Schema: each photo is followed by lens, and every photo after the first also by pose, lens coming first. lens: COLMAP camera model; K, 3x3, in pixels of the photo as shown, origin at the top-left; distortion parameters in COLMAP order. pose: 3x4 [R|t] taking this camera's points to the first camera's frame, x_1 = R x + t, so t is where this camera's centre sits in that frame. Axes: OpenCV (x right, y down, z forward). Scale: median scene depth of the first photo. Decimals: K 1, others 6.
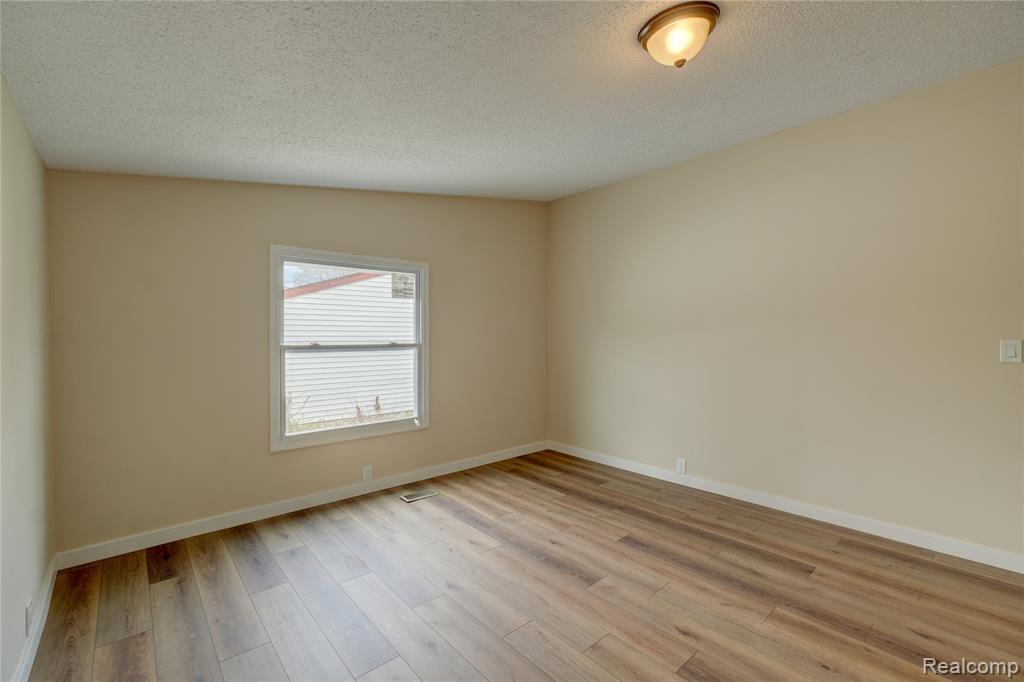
lens RADIAL K [[439.3, 0, 523.6], [0, 439.3, 332.0], [0, 0, 1]] dist [-0.009436, 0.004210]
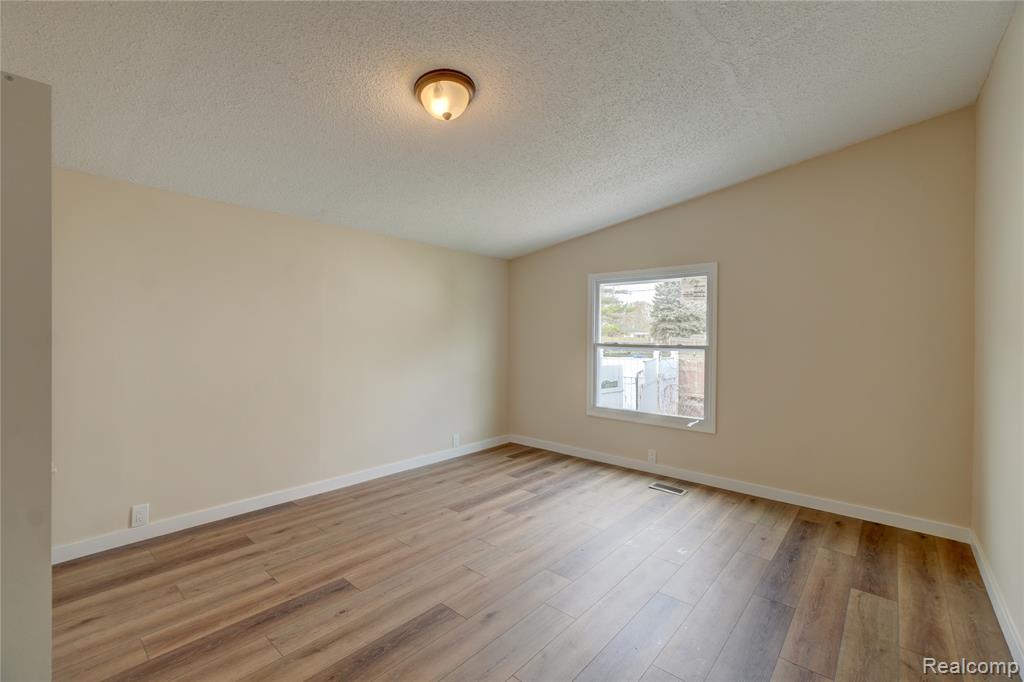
lens RADIAL K [[439.3, 0, 509.4], [0, 439.3, 347.7], [0, 0, 1]] dist [-0.009436, 0.004210]
pose [[0.114258, 0.026999, -0.993084, 0.862575], [-0.003952, 0.999635, 0.026722, 0.006403], [0.993443, 0.000872, 0.114323, 0.566341]]
